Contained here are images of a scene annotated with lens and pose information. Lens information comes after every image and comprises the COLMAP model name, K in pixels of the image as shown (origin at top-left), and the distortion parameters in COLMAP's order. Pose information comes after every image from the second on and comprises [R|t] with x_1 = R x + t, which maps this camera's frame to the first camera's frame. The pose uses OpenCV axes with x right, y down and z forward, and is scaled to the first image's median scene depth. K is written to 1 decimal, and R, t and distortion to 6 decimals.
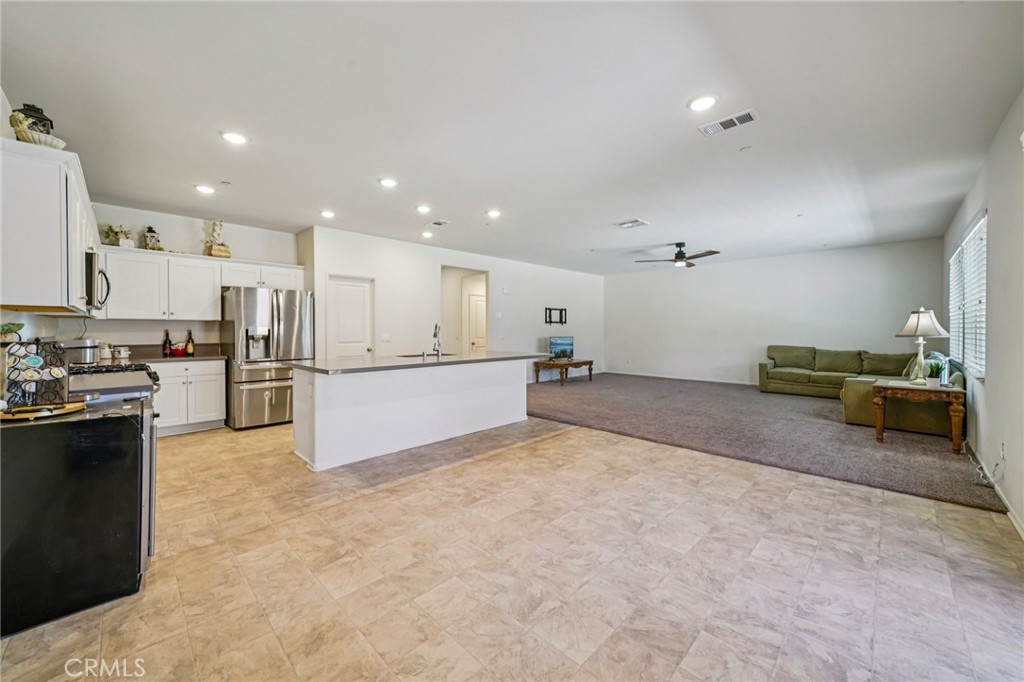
lens RADIAL K [[379.9, 0, 499.2], [0, 379.9, 331.2], [0, 0, 1]] dist [-0.001489, 0.000196]
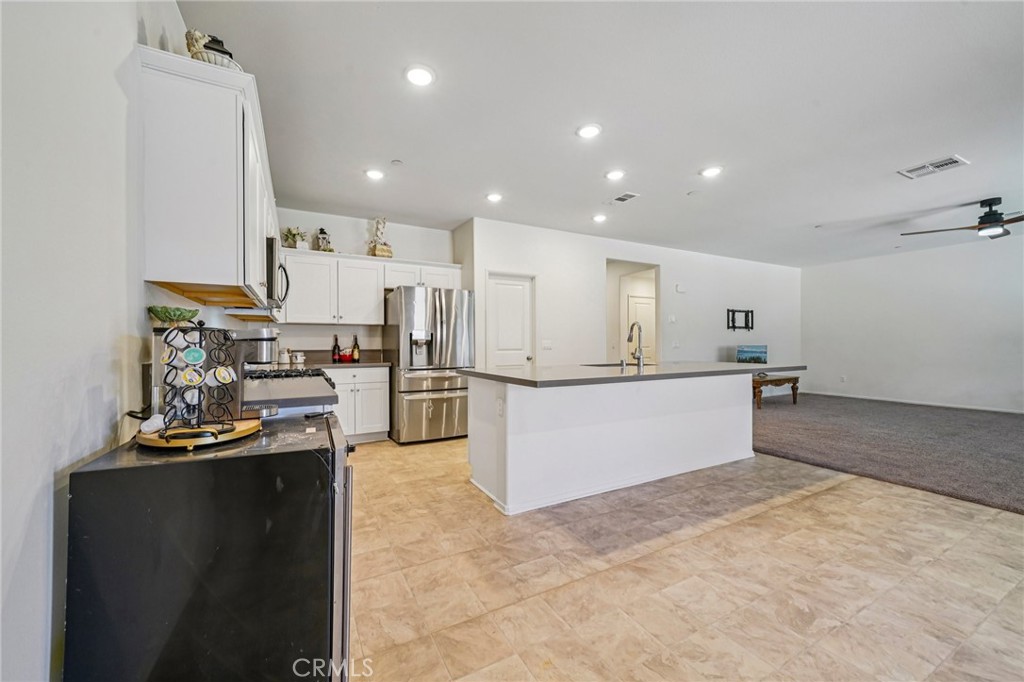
lens RADIAL K [[384.6, 0, 505.7], [0, 384.6, 342.2], [0, 0, 1]] dist [0.000632, 0.000237]
pose [[0.960284, -0.002317, -0.279016, -0.199323], [0.001033, 0.999988, -0.004749, 0.021607], [0.279024, 0.004272, 0.960275, 0.191839]]
